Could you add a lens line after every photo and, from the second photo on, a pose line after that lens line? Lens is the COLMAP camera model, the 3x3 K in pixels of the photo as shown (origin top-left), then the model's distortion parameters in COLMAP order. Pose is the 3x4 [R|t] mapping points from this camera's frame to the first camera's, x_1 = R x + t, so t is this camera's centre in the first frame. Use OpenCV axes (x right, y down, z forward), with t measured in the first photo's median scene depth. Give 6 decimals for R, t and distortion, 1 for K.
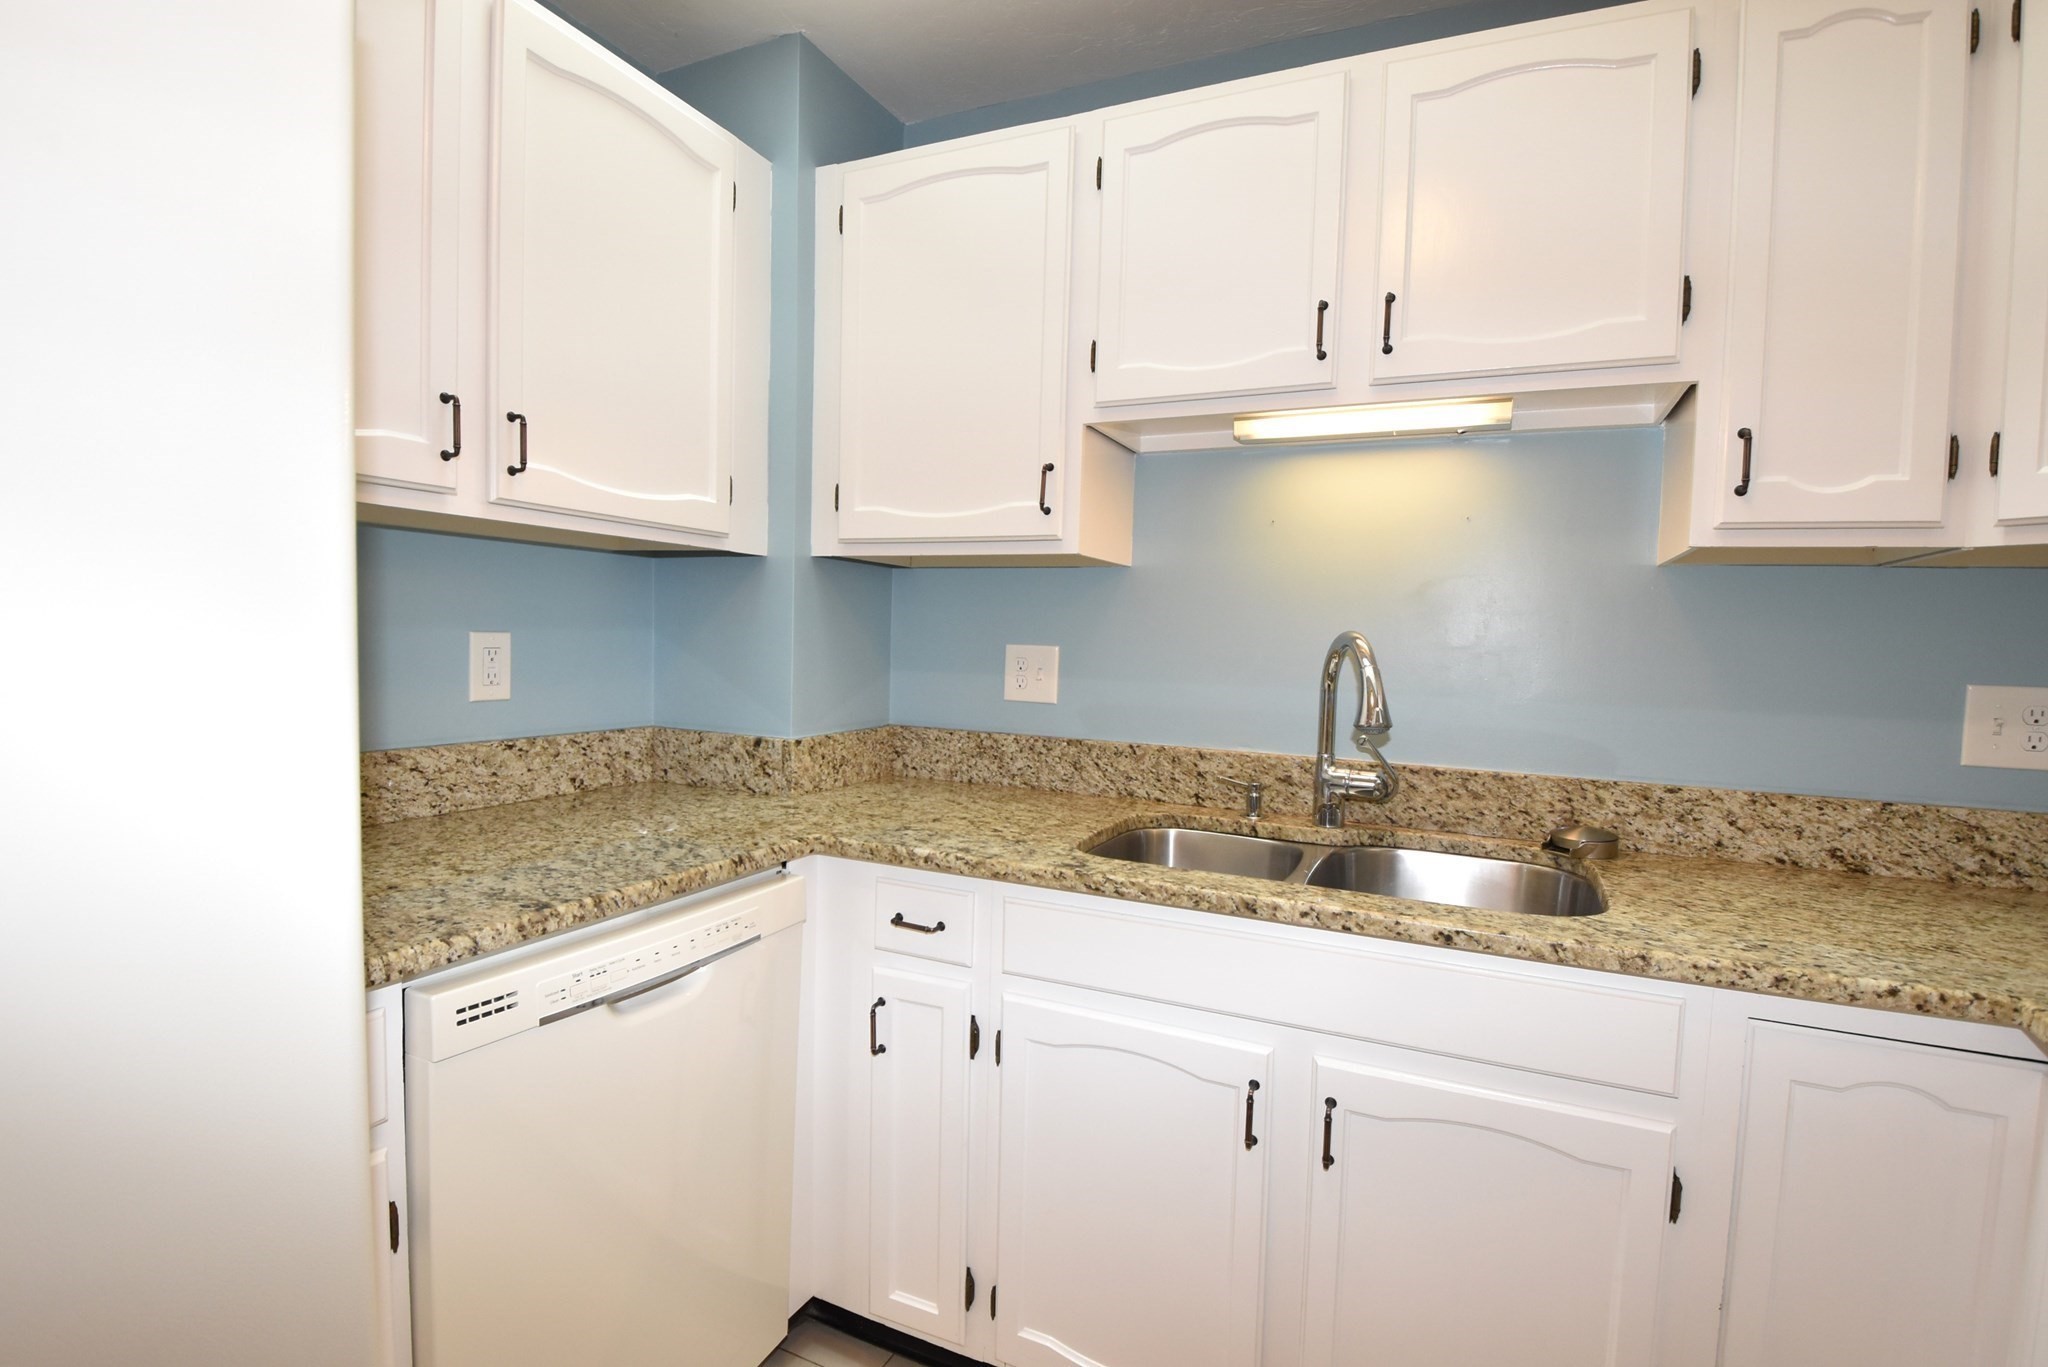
lens RADIAL K [[924.5, 0, 1032.8], [0, 924.5, 689.7], [0, 0, 1]] dist [-0.010839, -0.006279]
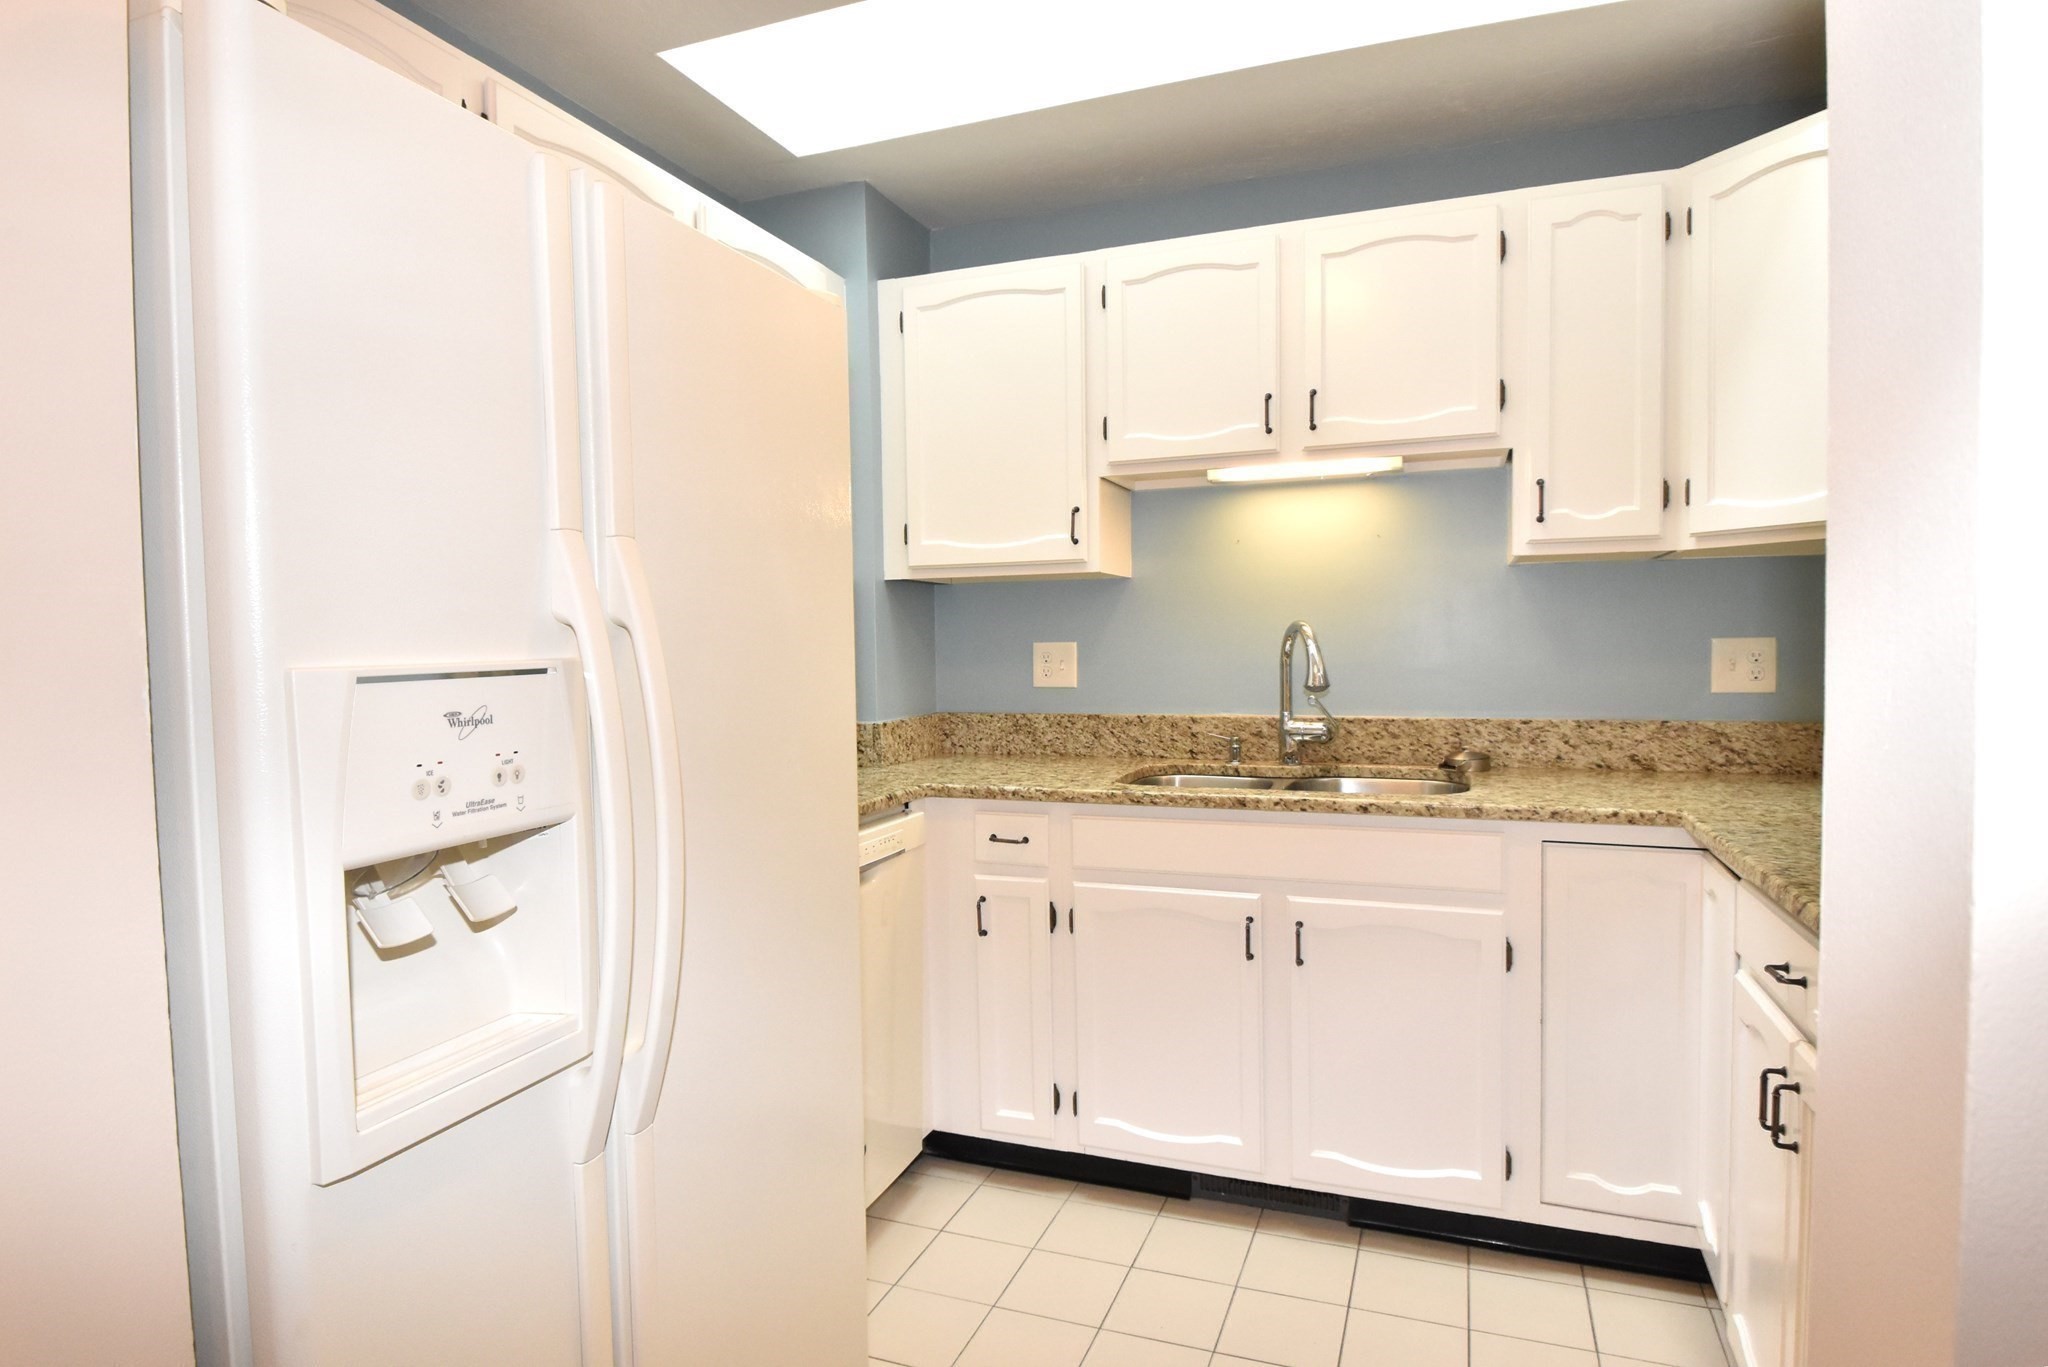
lens RADIAL K [[1080.1, 0, 1015.1], [0, 1080.1, 687.8], [0, 0, 1]] dist [-0.002385, 0.002117]
pose [[0.997152, -0.045609, 0.060069, -0.199749], [0.046592, 0.998800, -0.015061, 0.045661], [-0.059310, 0.017817, 0.998081, -0.645750]]
